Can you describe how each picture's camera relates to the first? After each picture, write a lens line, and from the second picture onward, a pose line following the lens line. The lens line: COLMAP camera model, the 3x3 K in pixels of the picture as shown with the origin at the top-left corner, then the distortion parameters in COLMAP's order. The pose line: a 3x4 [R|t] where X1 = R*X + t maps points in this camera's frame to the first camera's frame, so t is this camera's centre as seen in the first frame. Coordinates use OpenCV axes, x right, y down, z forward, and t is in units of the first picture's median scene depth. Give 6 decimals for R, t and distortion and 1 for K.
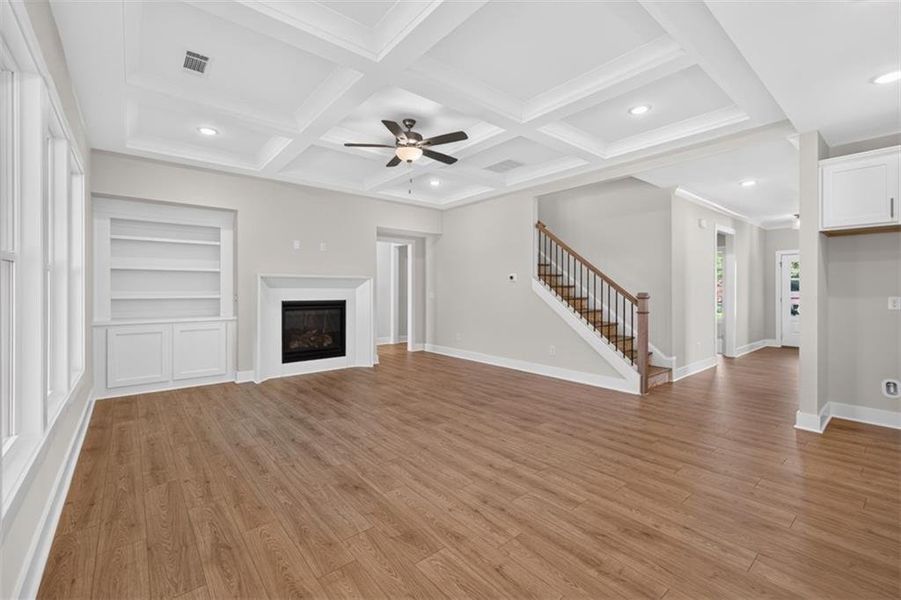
lens RADIAL K [[384.5, 0, 449.2], [0, 384.5, 287.7], [0, 0, 1]] dist [0.003571, 0.000018]
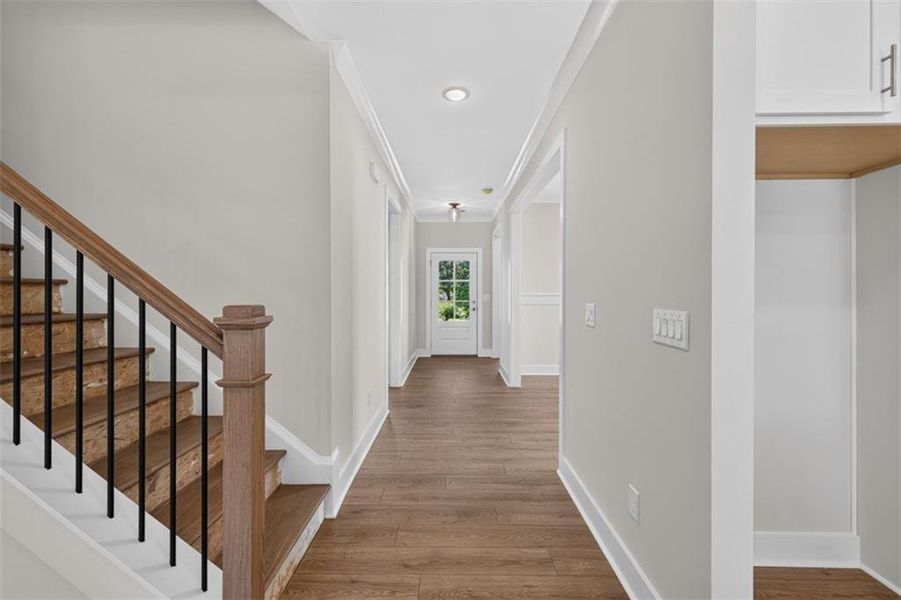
lens RADIAL K [[379.7, 0, 449.1], [0, 379.7, 293.0], [0, 0, 1]] dist [0.001003, -0.000070]
pose [[0.644484, -0.002371, 0.764614, 0.392741], [-0.004526, 0.999966, 0.006916, 0.002343], [-0.764605, -0.007918, 0.644451, 0.722915]]
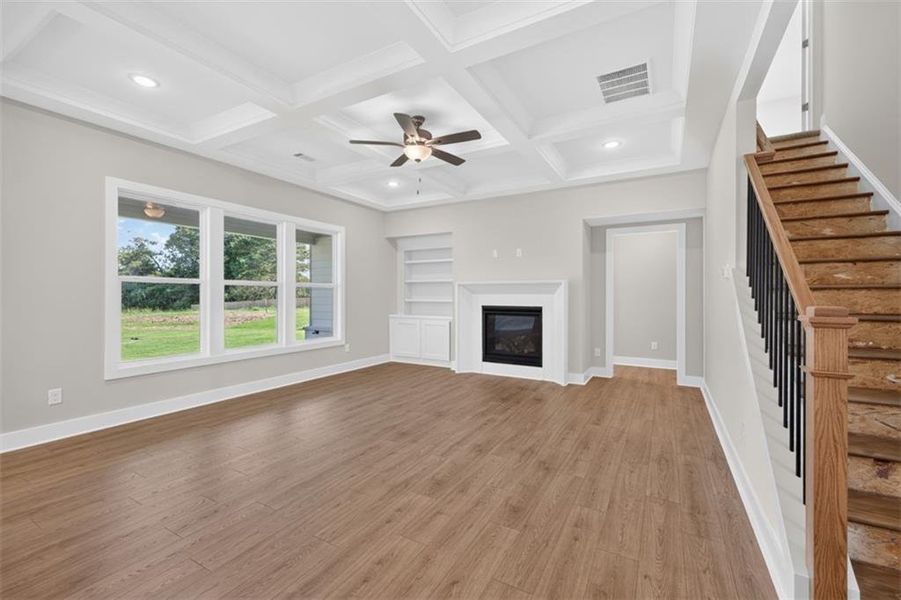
lens RADIAL K [[379.7, 0, 449.1], [0, 379.7, 293.0], [0, 0, 1]] dist [0.001003, -0.000070]
pose [[0.355661, -0.005734, -0.934598, 0.671446], [0.001825, 0.999984, -0.005440, 0.004269], [0.934613, 0.000229, 0.355665, 0.617035]]
